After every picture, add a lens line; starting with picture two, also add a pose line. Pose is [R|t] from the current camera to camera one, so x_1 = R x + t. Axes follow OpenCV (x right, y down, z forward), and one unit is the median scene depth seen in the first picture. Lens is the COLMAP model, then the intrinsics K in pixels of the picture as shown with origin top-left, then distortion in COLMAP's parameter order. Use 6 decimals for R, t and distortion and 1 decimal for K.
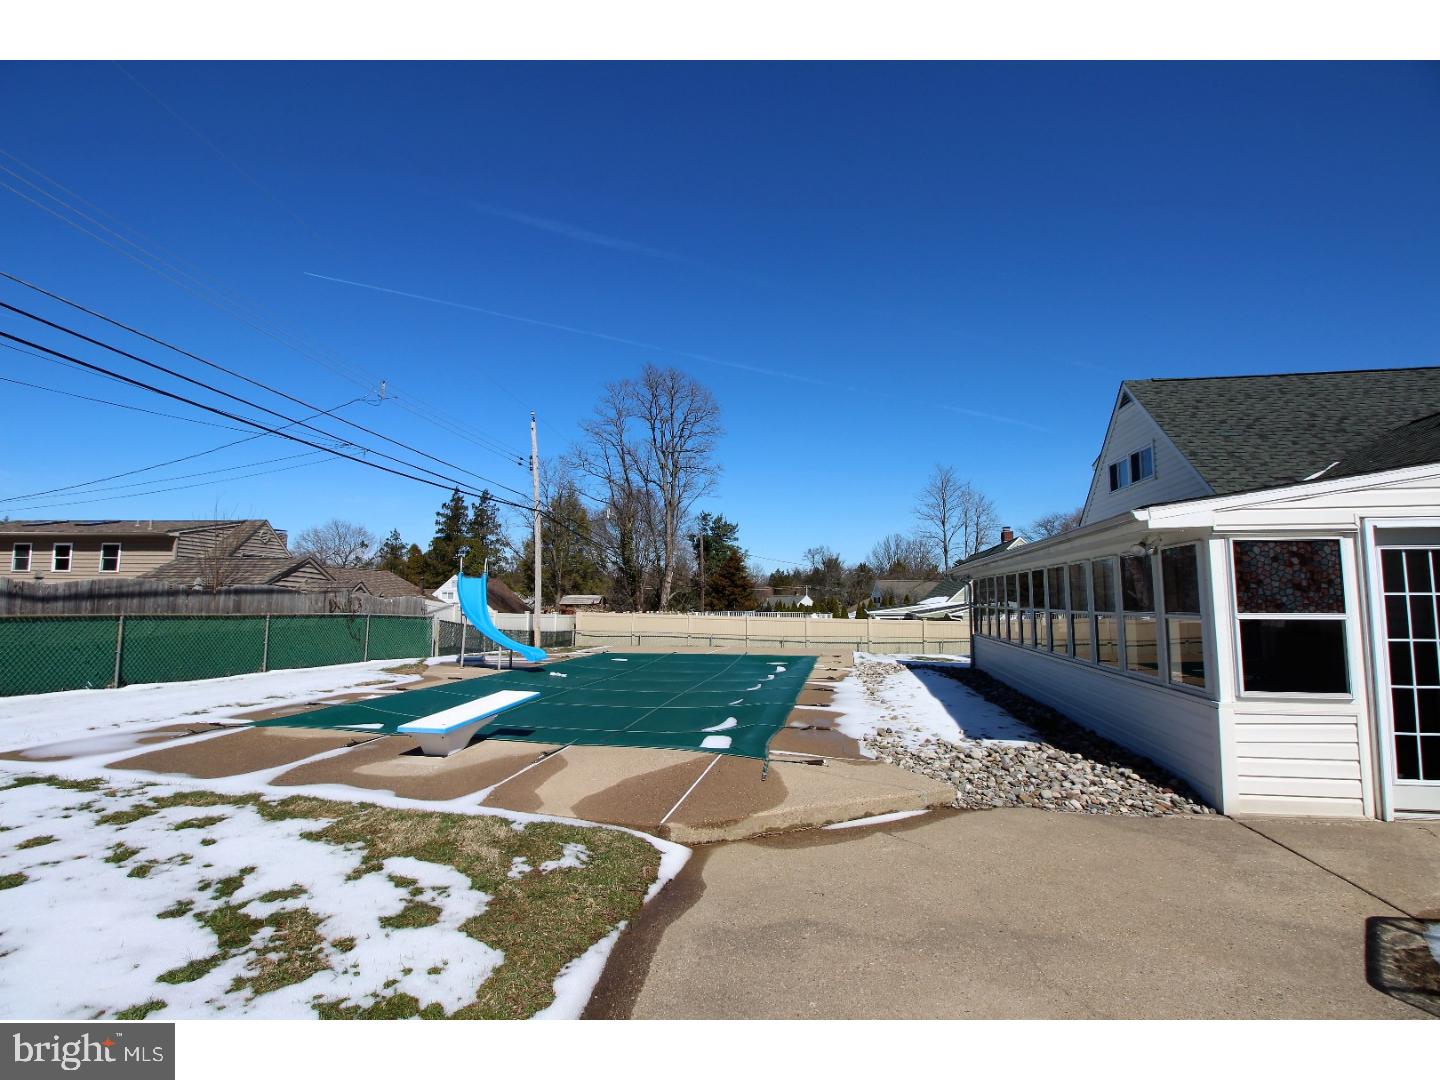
lens RADIAL K [[661.6, 0, 718.5], [0, 661.6, 538.5], [0, 0, 1]] dist [-0.015005, -0.003088]
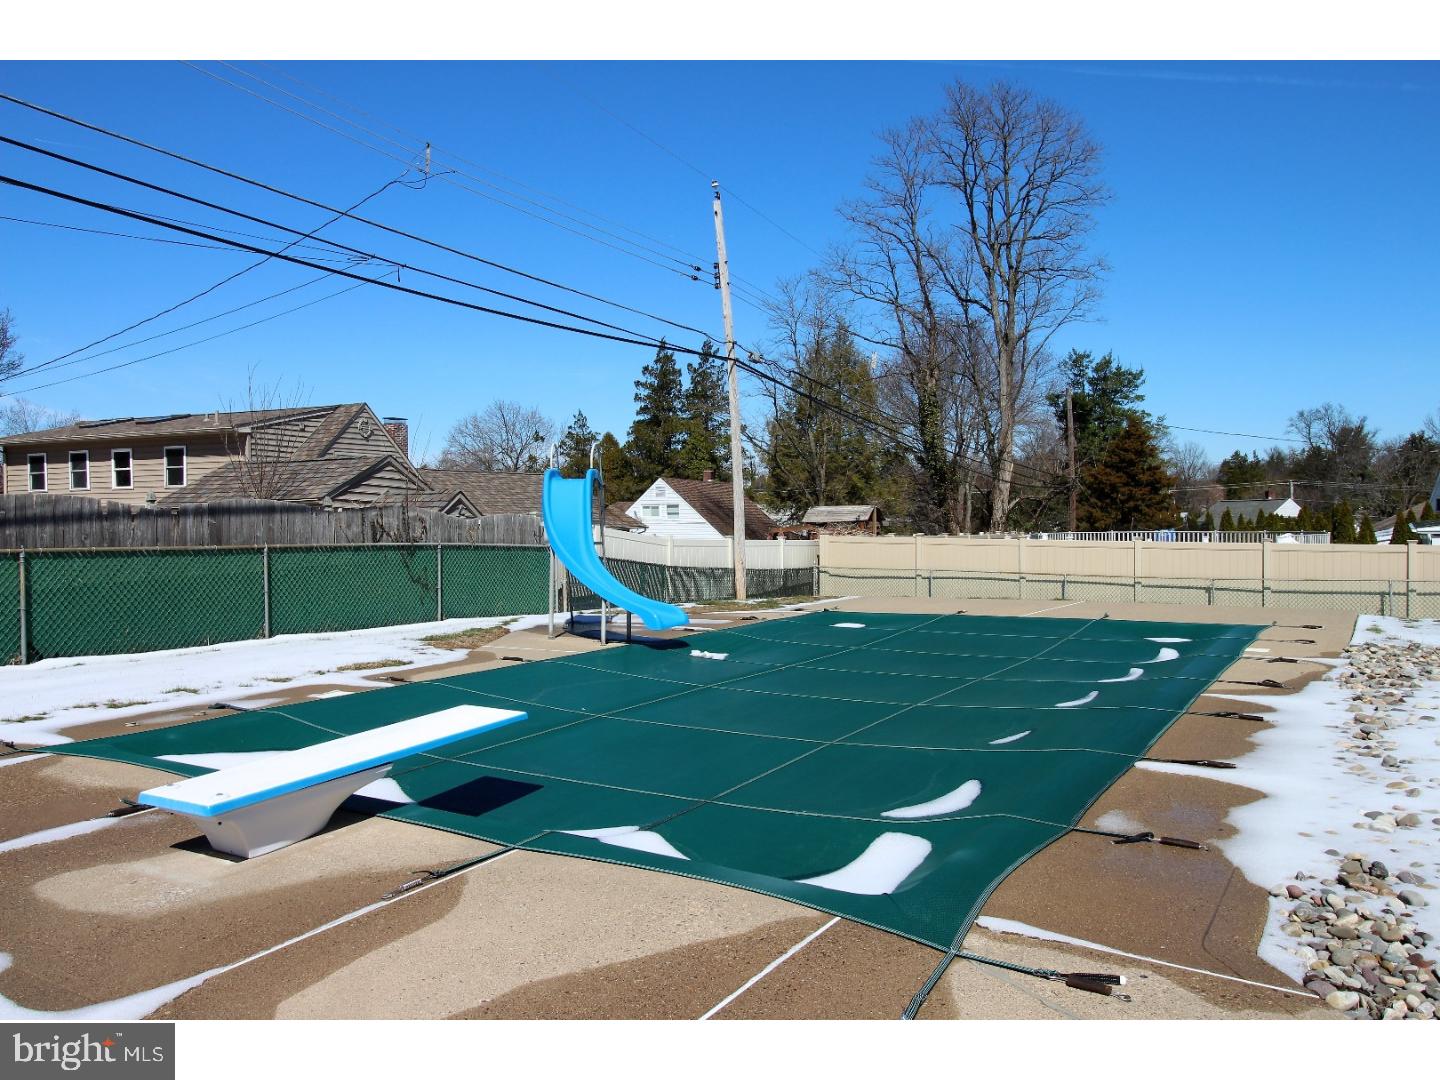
lens RADIAL K [[1078.6, 0, 715.2], [0, 1078.6, 536.9], [0, 0, 1]] dist [0.010545, -0.009761]
pose [[0.934463, -0.008246, -0.355966, 0.069666], [0.048732, 0.993286, 0.104919, 0.018332], [0.352711, -0.115390, 0.928591, 0.184925]]
